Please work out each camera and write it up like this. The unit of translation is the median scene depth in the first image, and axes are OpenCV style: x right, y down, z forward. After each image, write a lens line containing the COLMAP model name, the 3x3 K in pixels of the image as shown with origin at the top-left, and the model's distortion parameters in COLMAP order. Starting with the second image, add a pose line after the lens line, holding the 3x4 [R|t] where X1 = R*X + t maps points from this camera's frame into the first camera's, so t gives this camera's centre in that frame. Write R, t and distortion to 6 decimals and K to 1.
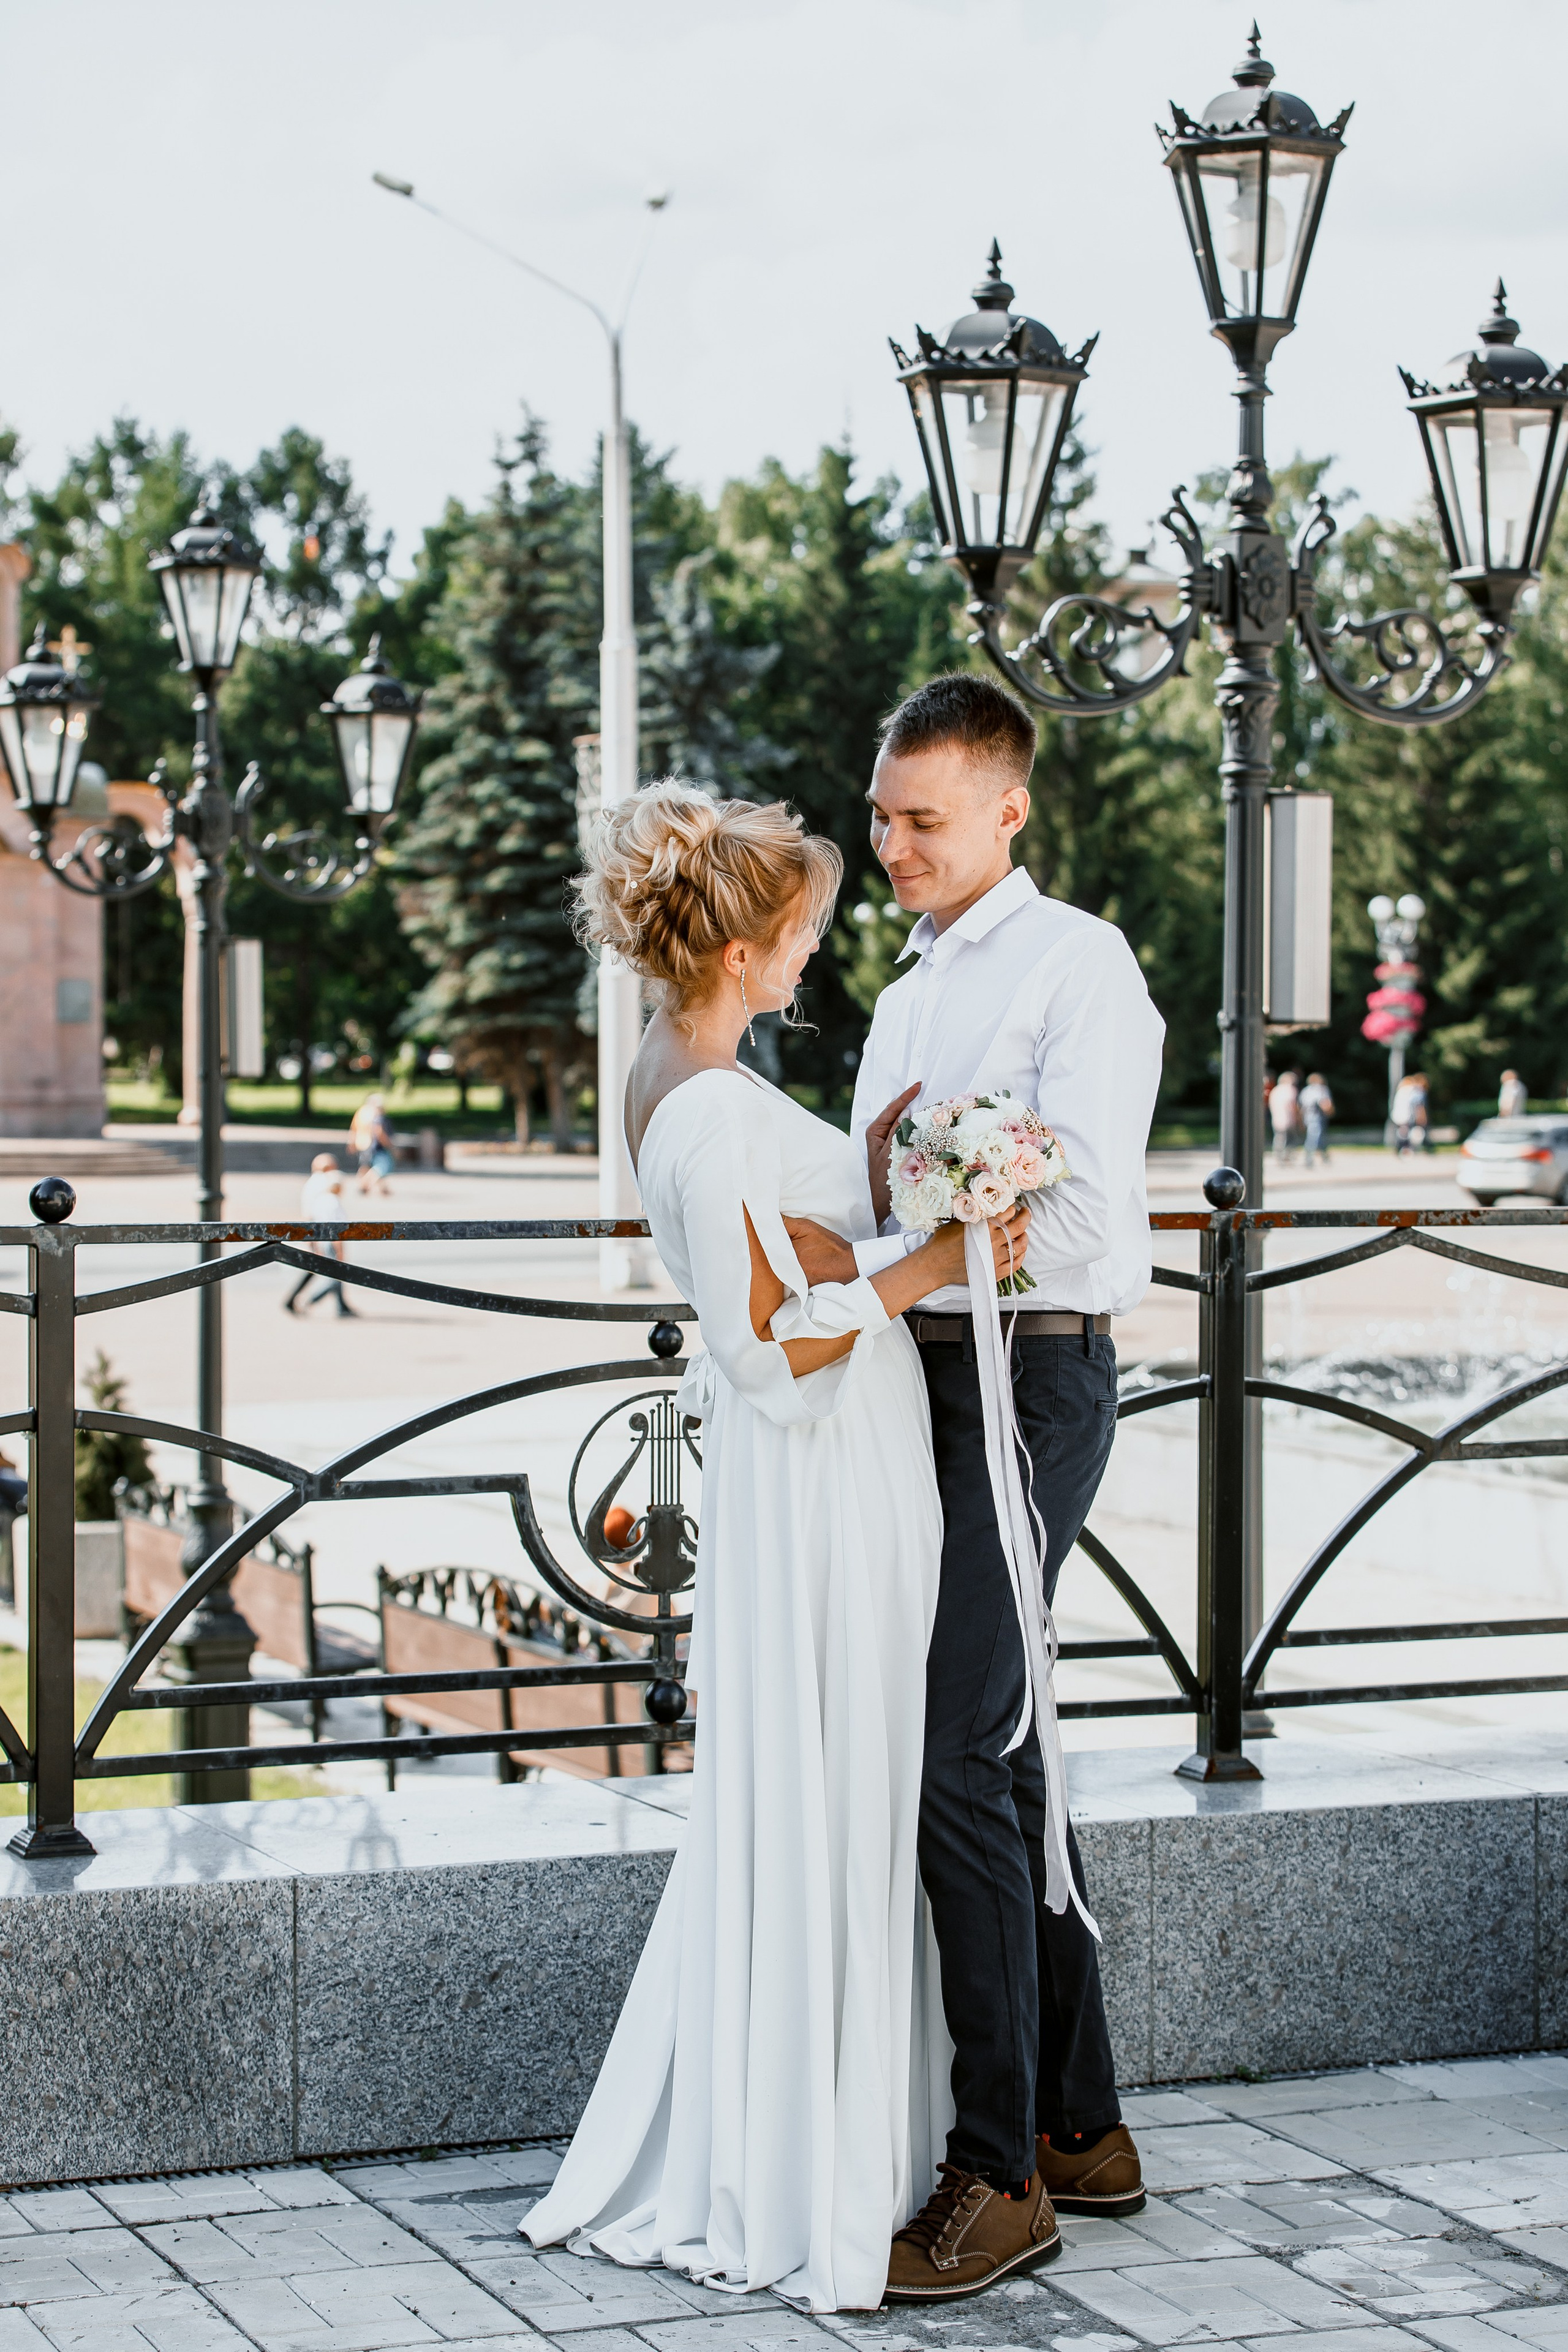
lens RADIAL K [[5588.8, 0, 784.0], [0, 5588.8, 1176.0], [0, 0, 1]] dist [0.274271, -3.170207]
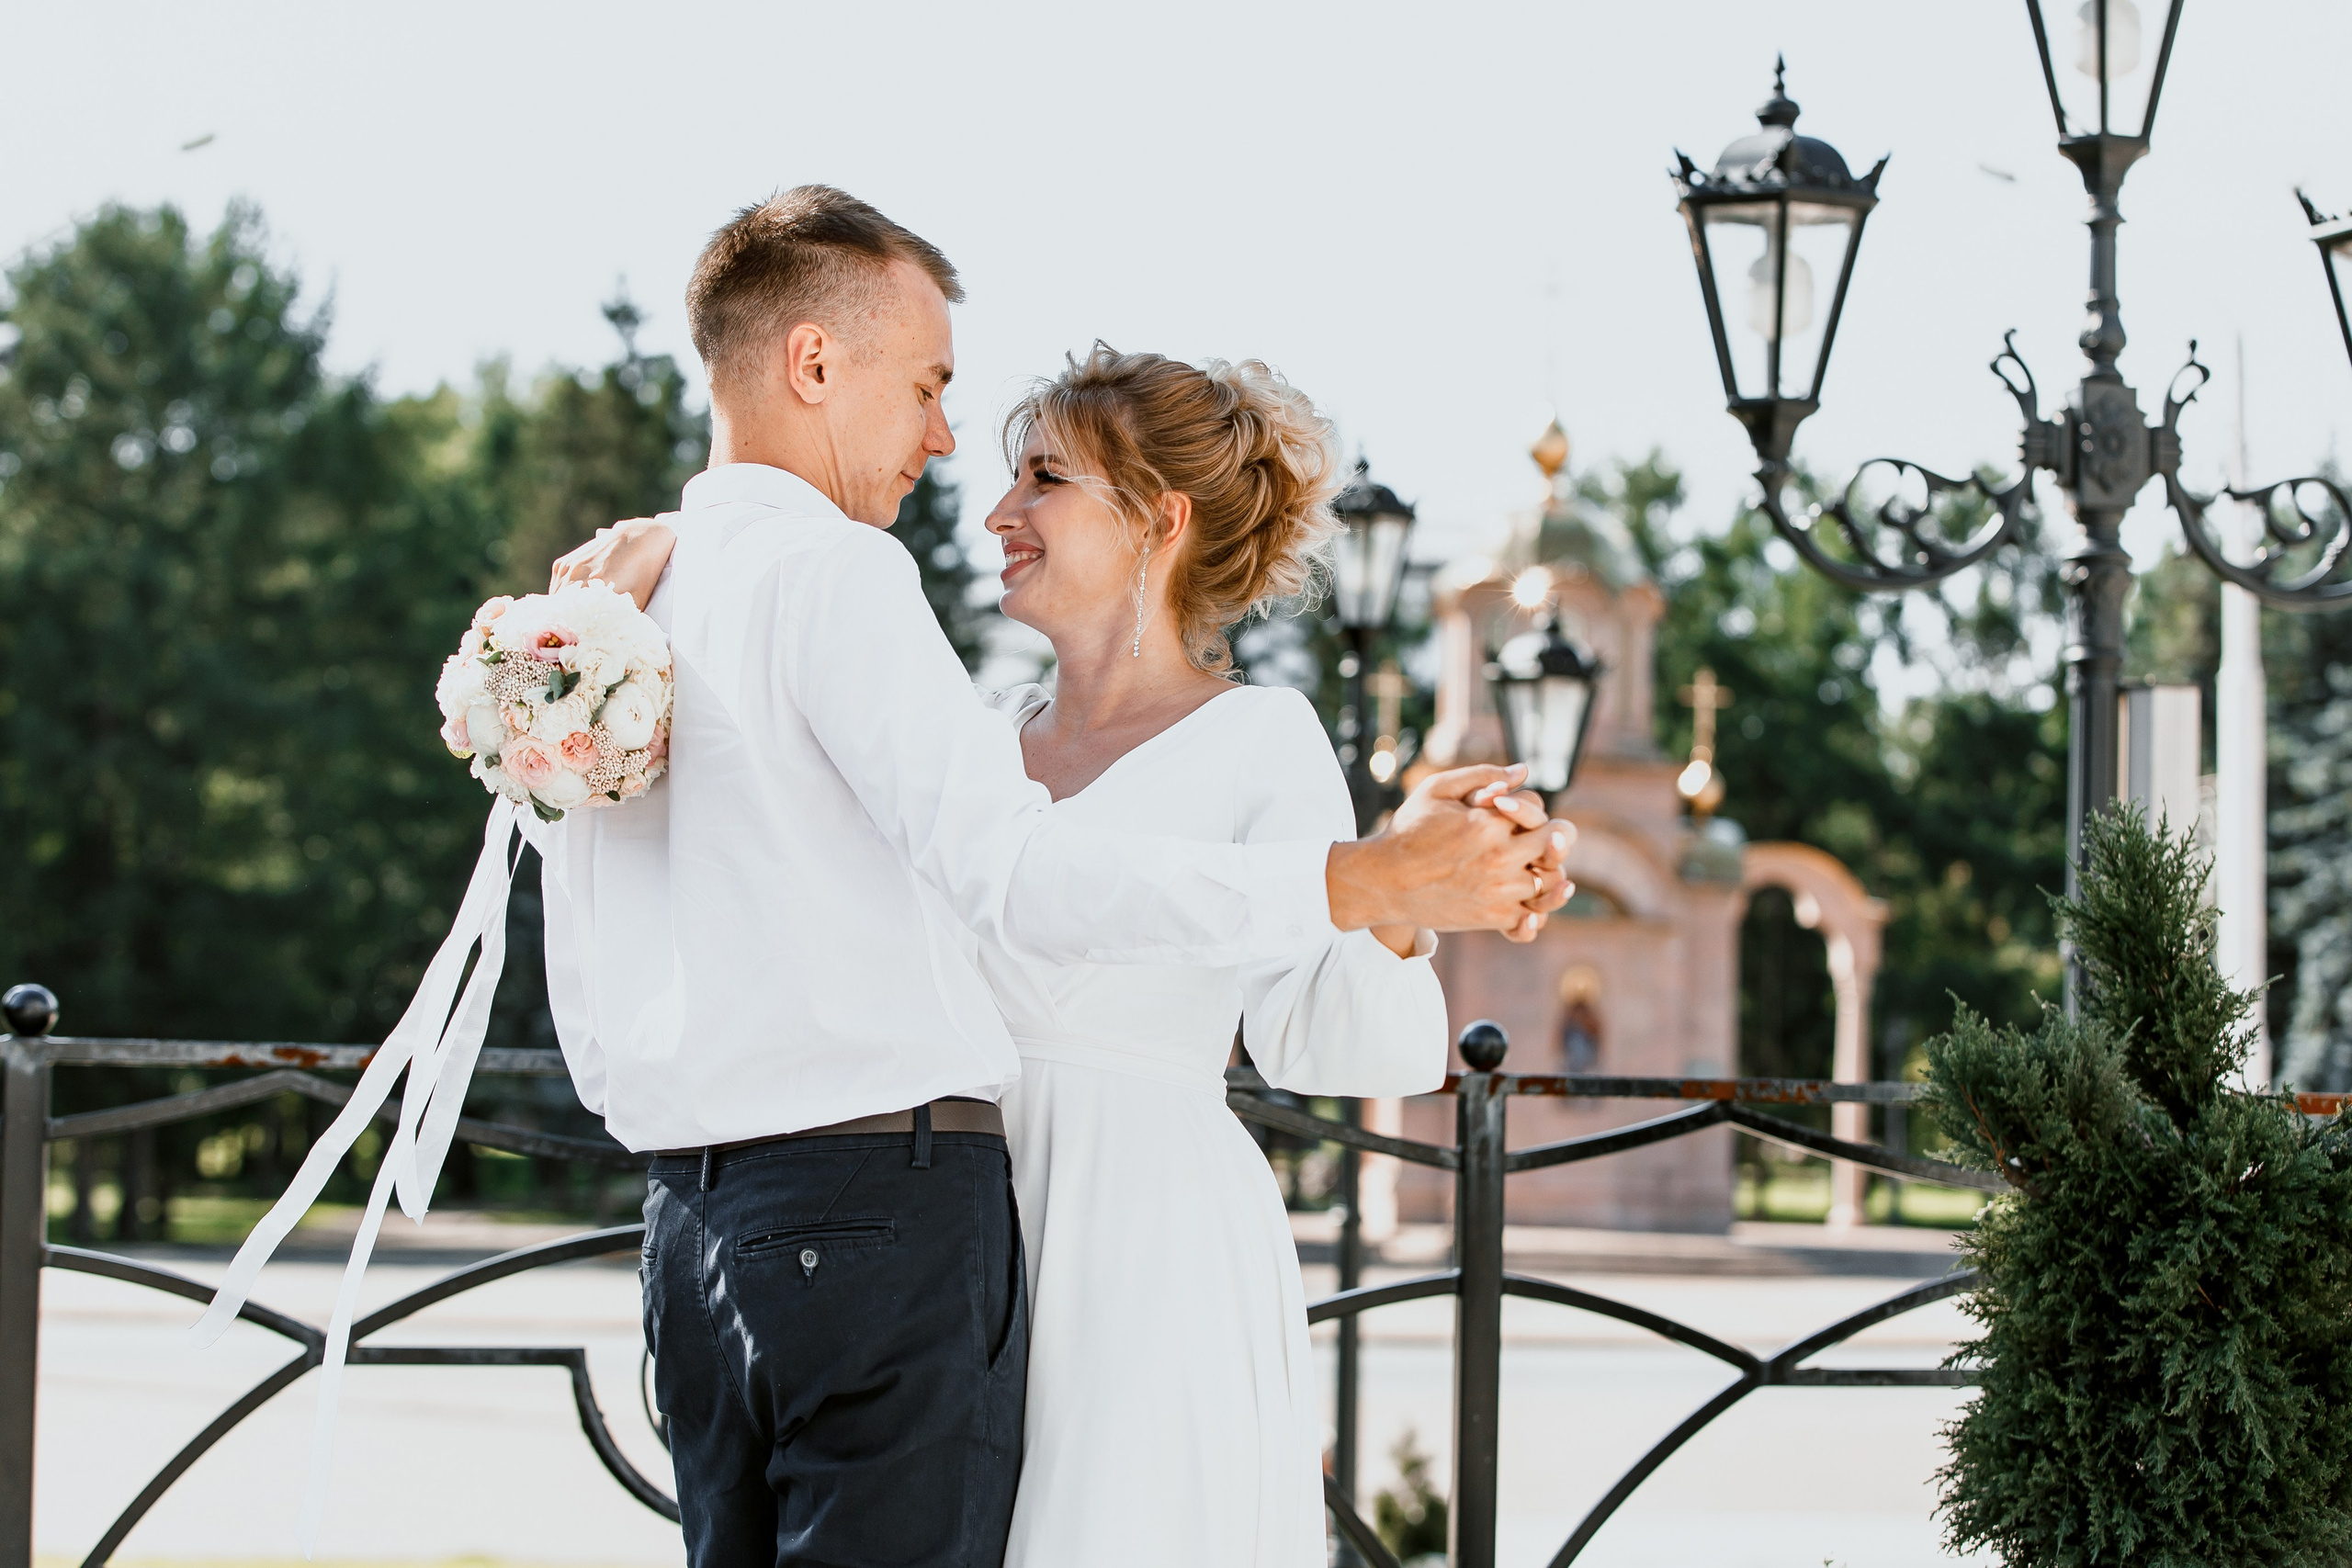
lens RADIAL K [[6137.1, 0, 1176.0], [0, 6137.1, 784.0], [0, 0, 1]] dist [-0.386402, 0.694567]
pose [[0.946315, -0.004187, -0.323220, 0.248471], [-0.028383, 0.994978, -0.095988, 0.038955], [0.321999, 0.100009, 0.941443, 0.091442]]
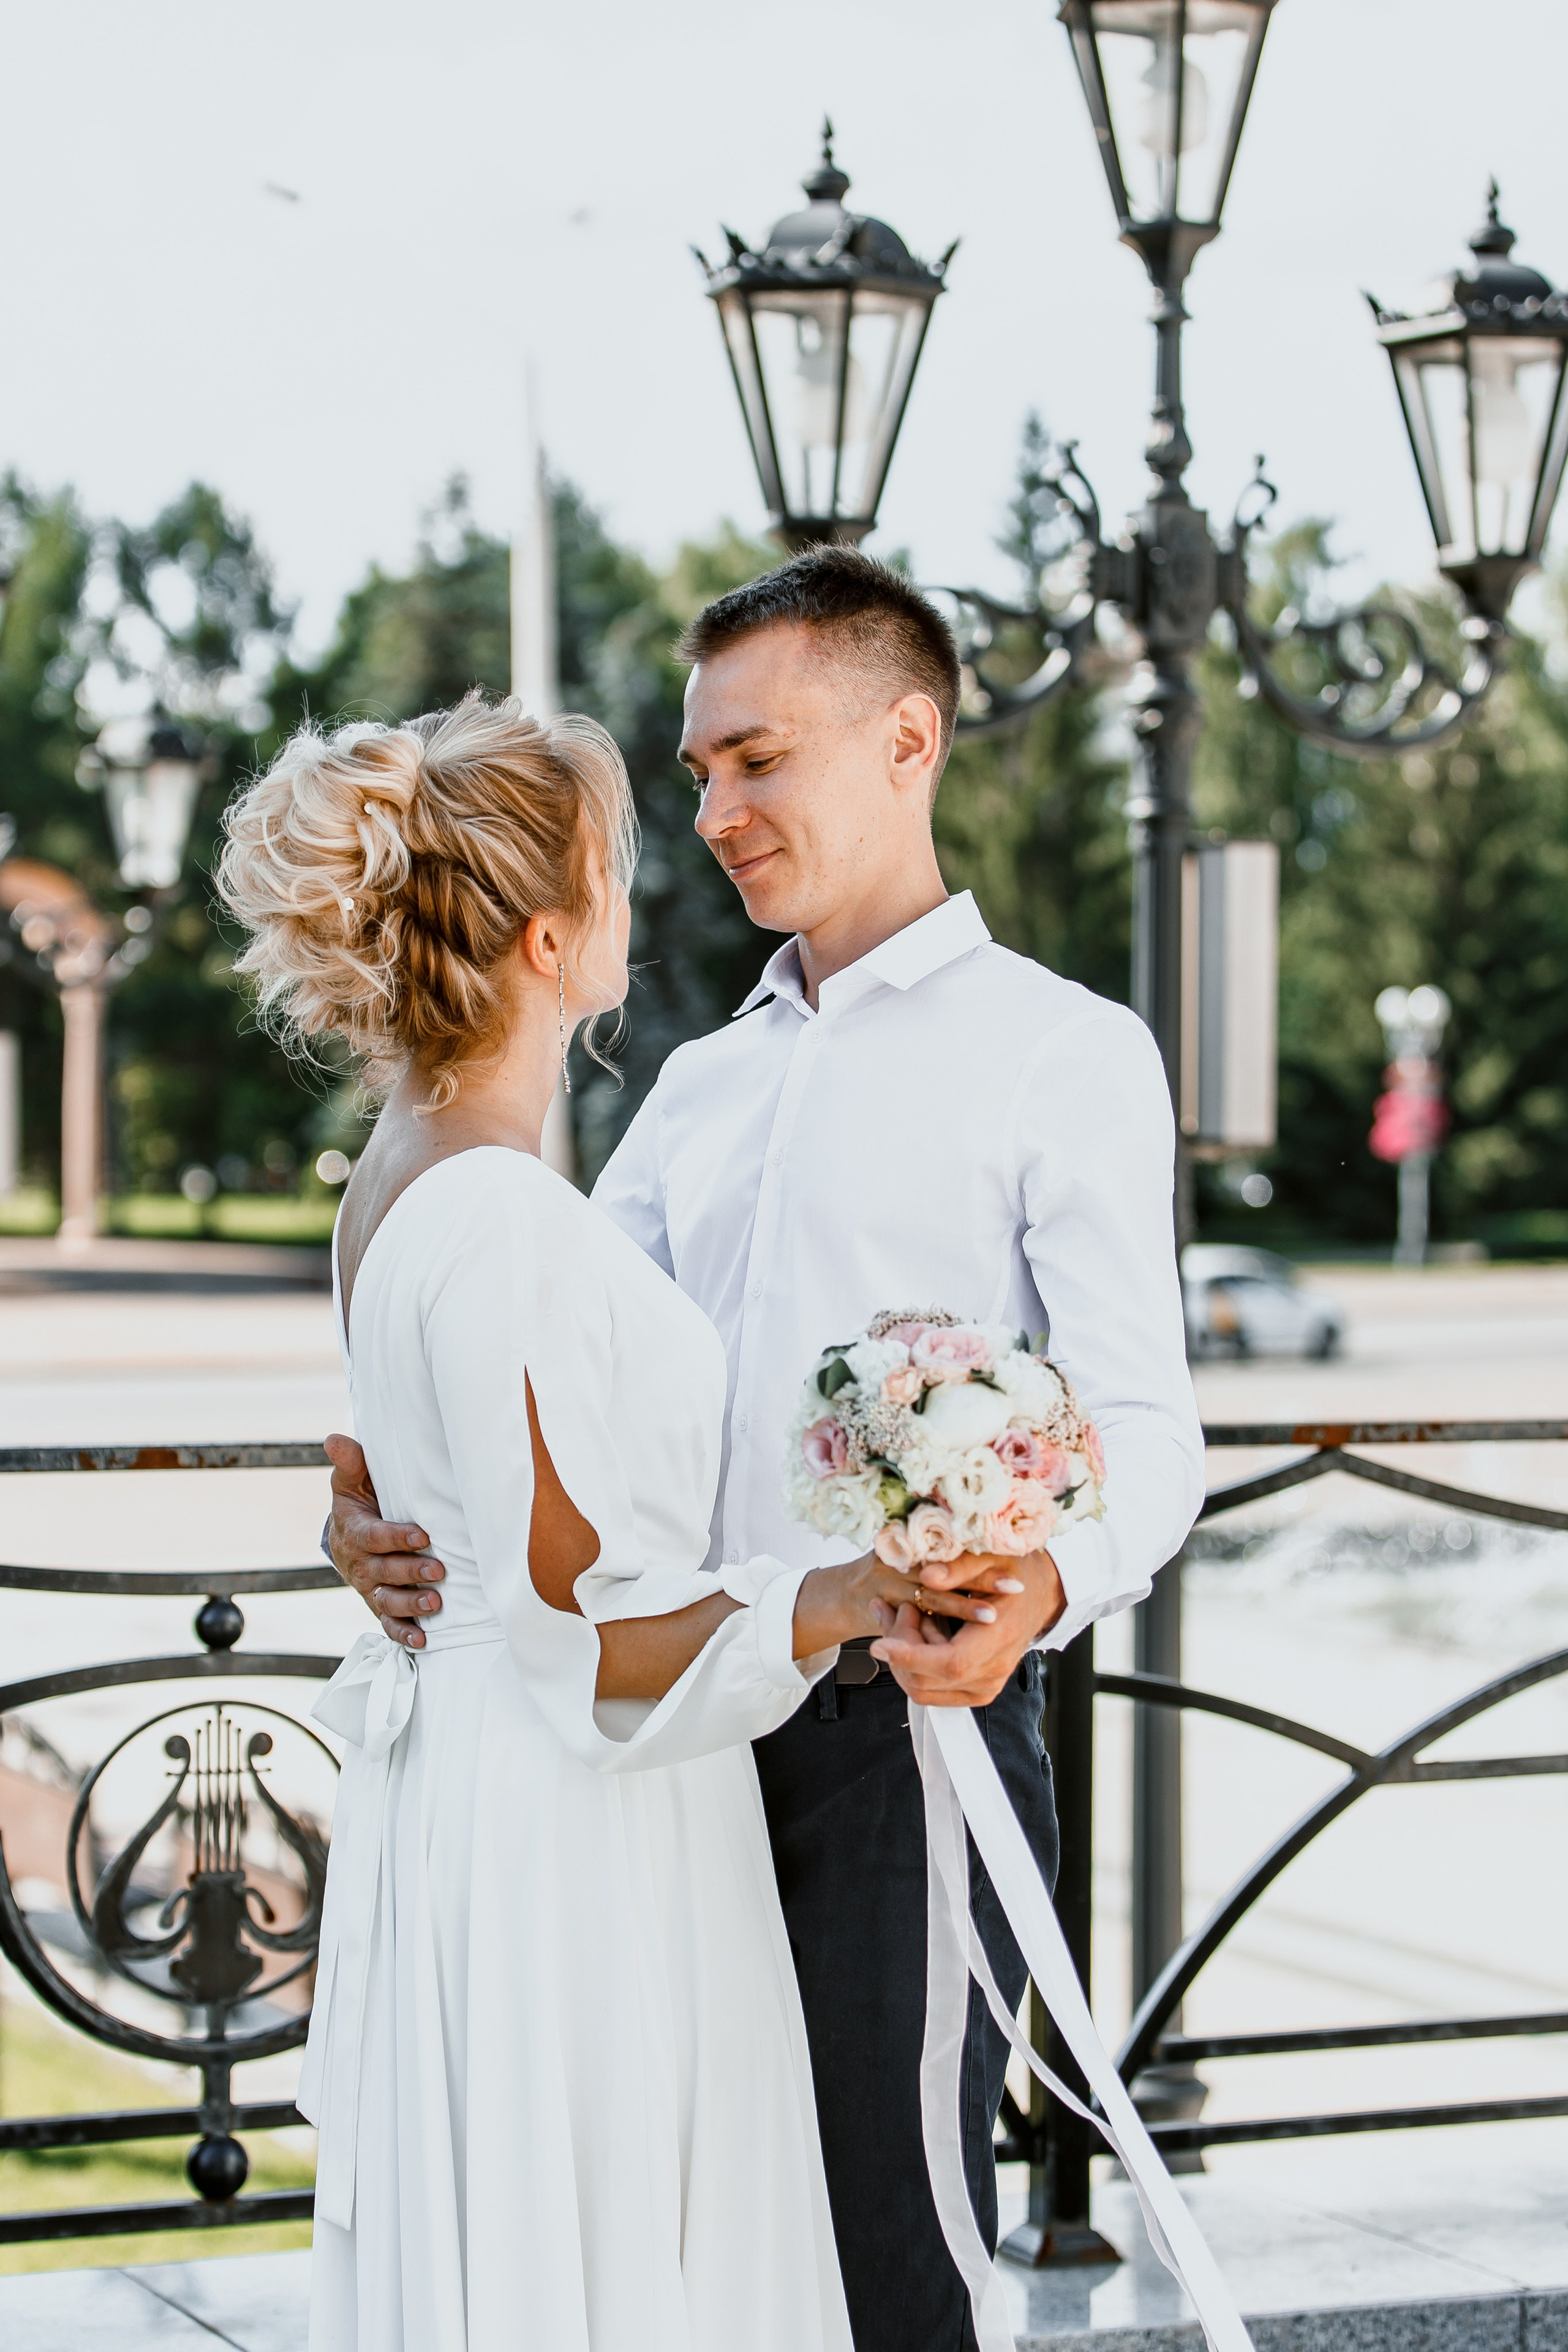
lens RADIAL K [[5588.8, 0, 784.0], [0, 5588.8, 1176.0], [0, 0, 1]] dist [0.274271, -3.170207]
pose [[0.999964, 0.000588, -0.008519, 0.037775], [-0.000750, 0.999818, -0.019088, -0.008294], [0.008506, 0.019093, 0.999782, 0.239007]]
